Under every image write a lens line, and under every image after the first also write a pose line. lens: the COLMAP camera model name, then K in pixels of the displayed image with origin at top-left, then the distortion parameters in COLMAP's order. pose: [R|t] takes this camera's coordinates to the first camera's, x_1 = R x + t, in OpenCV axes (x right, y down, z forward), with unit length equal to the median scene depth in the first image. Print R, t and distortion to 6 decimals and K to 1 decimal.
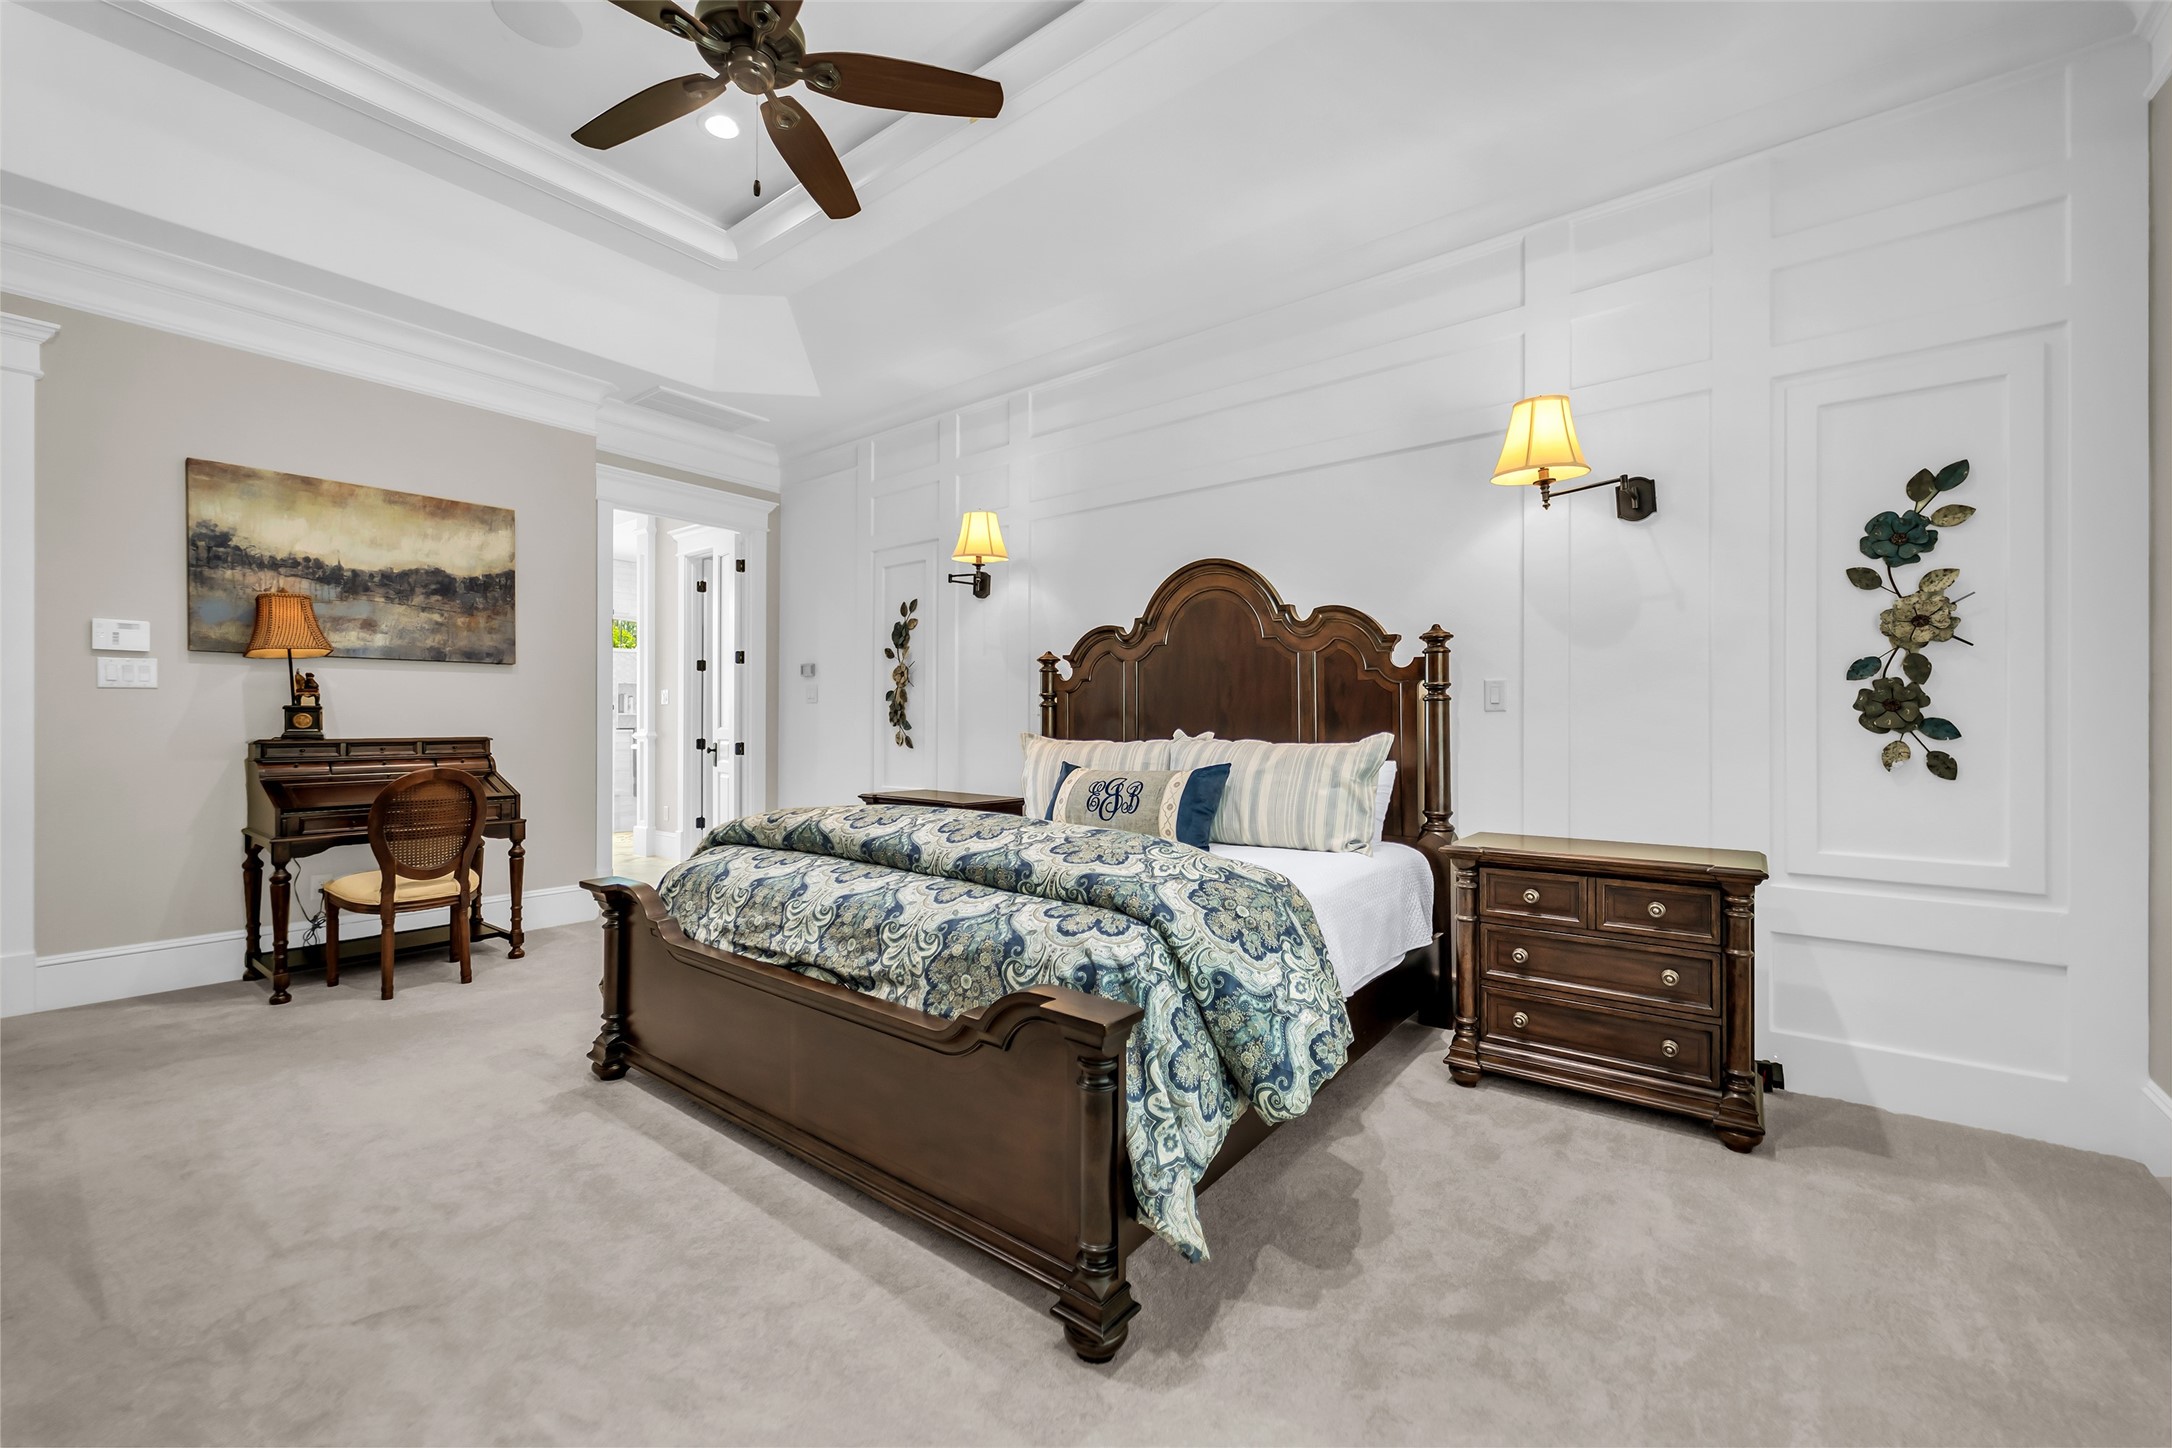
lens RADIAL K [[877.0, 0, 1085.2], [0, 877.0, 710.9], [0, 0, 1]] dist [0.002634, 0.000044]
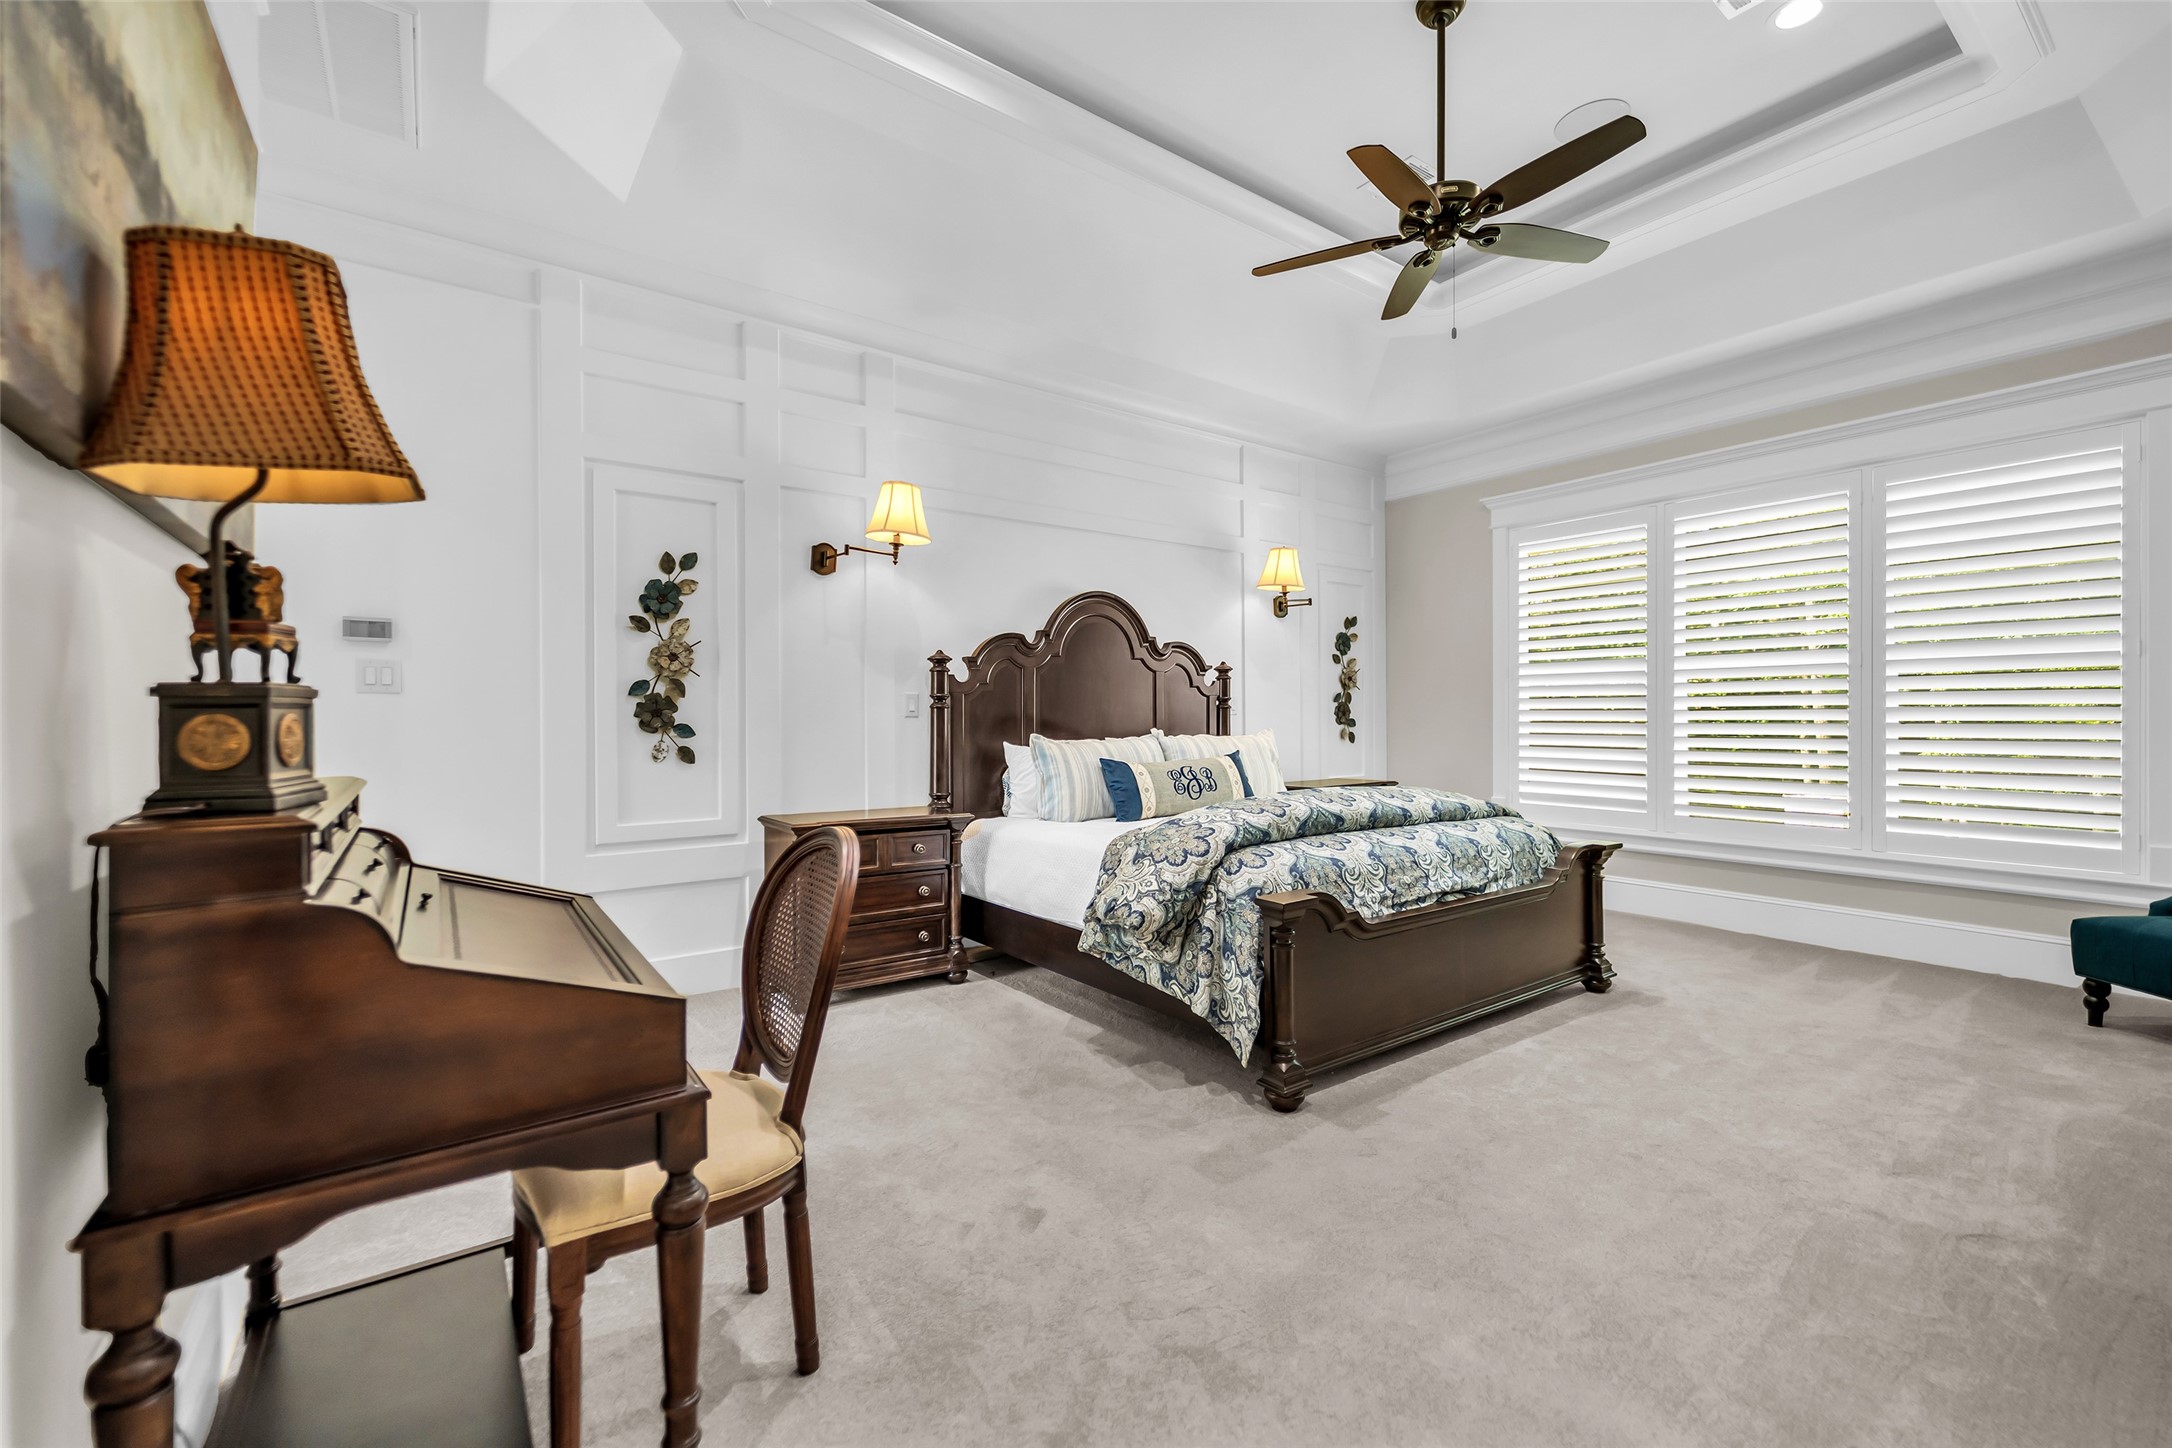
lens RADIAL K [[877.0, 0, 1085.2], [0, 877.0, 724.4], [0, 0, 1]] dist [0.002634, 0.000044]
pose [[0.276067, -0.007211, 0.961111, -1.066718], [-0.003462, 0.999958, 0.008497, 0.004232], [-0.961132, -0.005673, 0.276030, 0.684469]]
